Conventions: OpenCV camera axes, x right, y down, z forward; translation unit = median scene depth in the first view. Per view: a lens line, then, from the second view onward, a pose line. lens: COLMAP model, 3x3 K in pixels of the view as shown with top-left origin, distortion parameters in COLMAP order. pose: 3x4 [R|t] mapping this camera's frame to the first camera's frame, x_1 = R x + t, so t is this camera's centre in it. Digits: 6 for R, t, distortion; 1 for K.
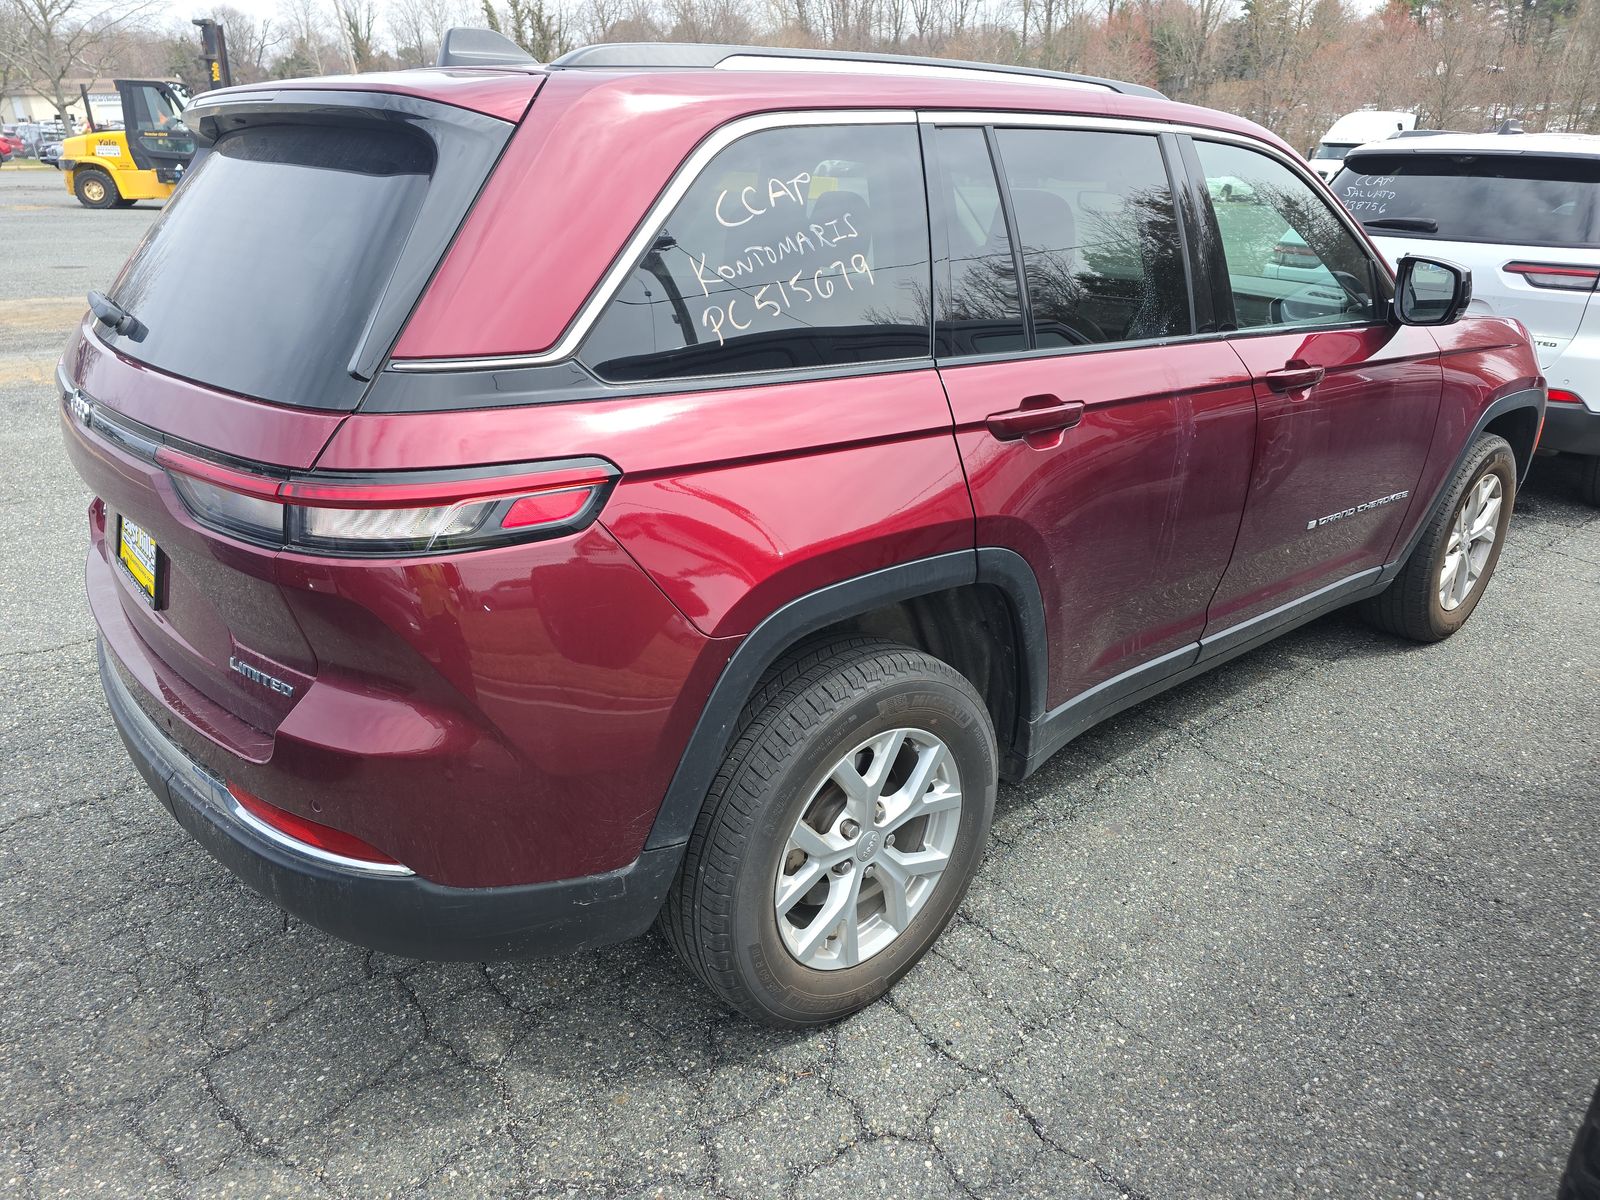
lens RADIAL K [[1094.2, 0, 800.0], [0, 1094.2, 600.0], [0, 0, 1]] dist [0.042876, -0.035702]
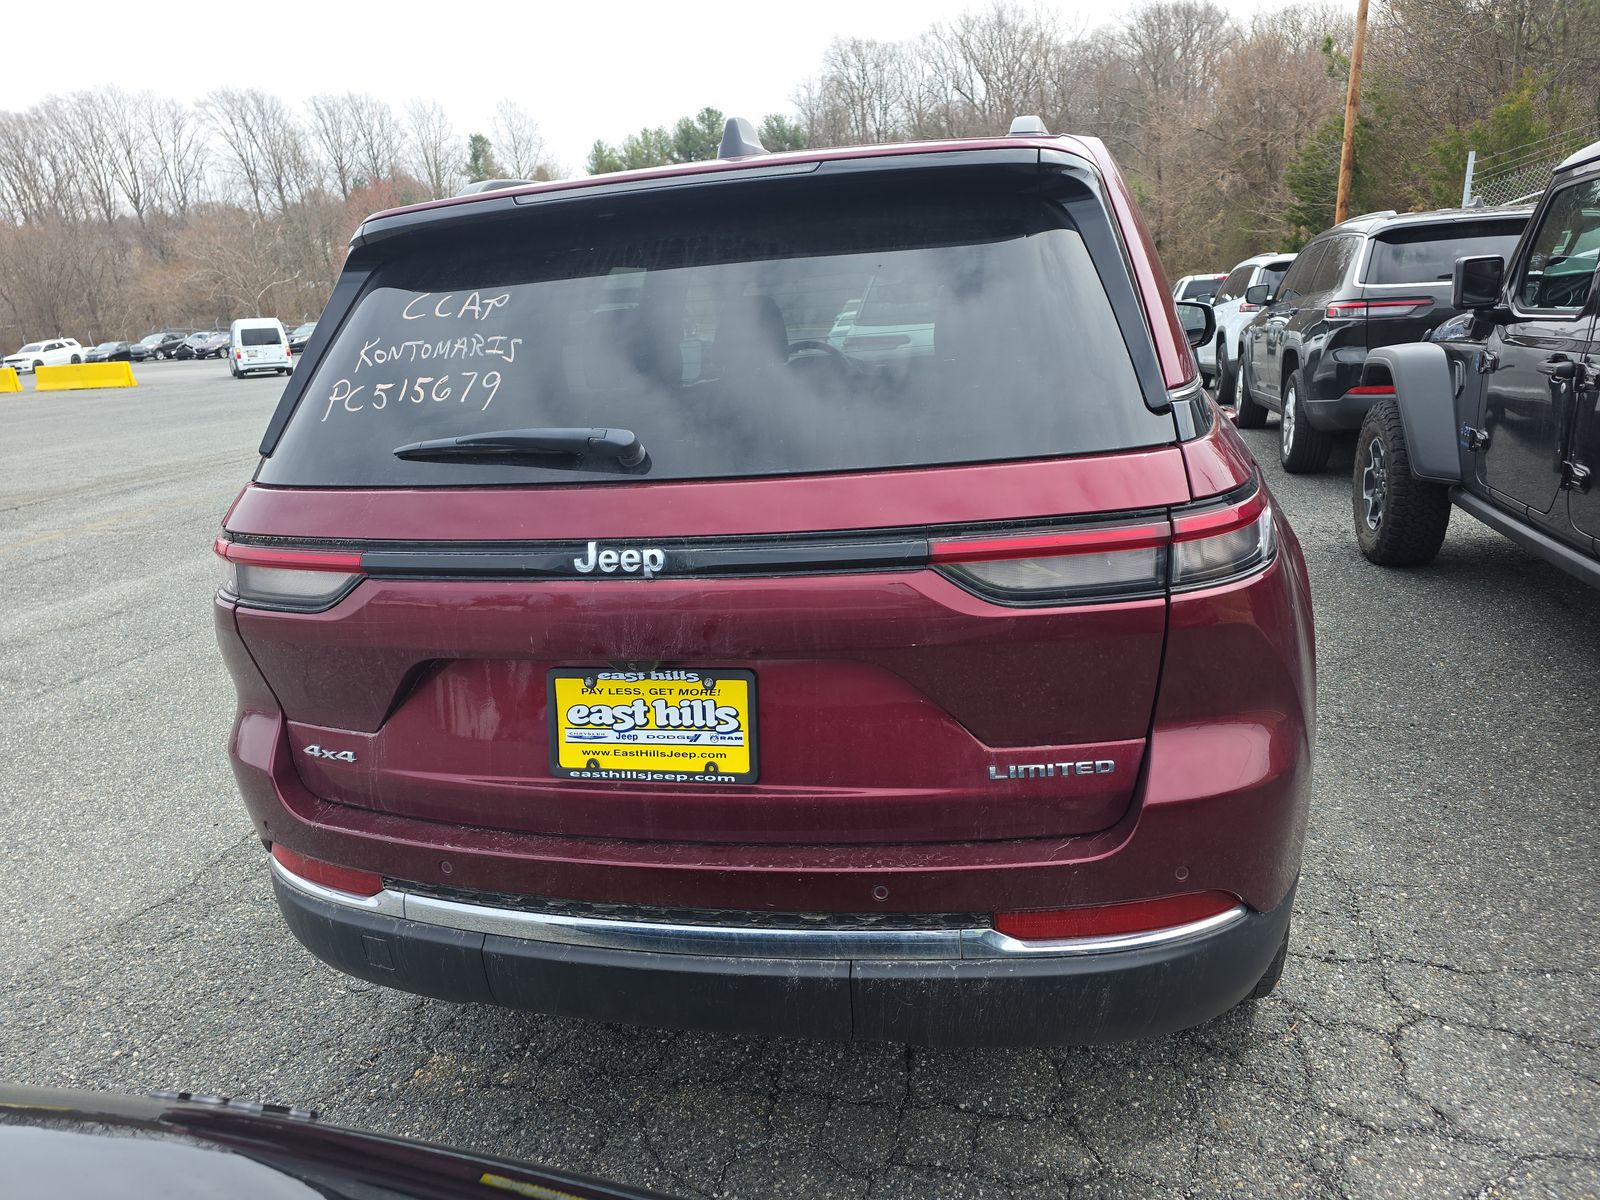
lens RADIAL K [[1094.2, 0, 800.0], [0, 1094.2, 600.0], [0, 0, 1]] dist [0.042876, -0.035702]
pose [[0.803184, -0.230637, 0.549275, -0.849760], [0.301210, 0.952701, -0.040414, -0.065867], [-0.513973, 0.197907, 0.834664, 0.255168]]
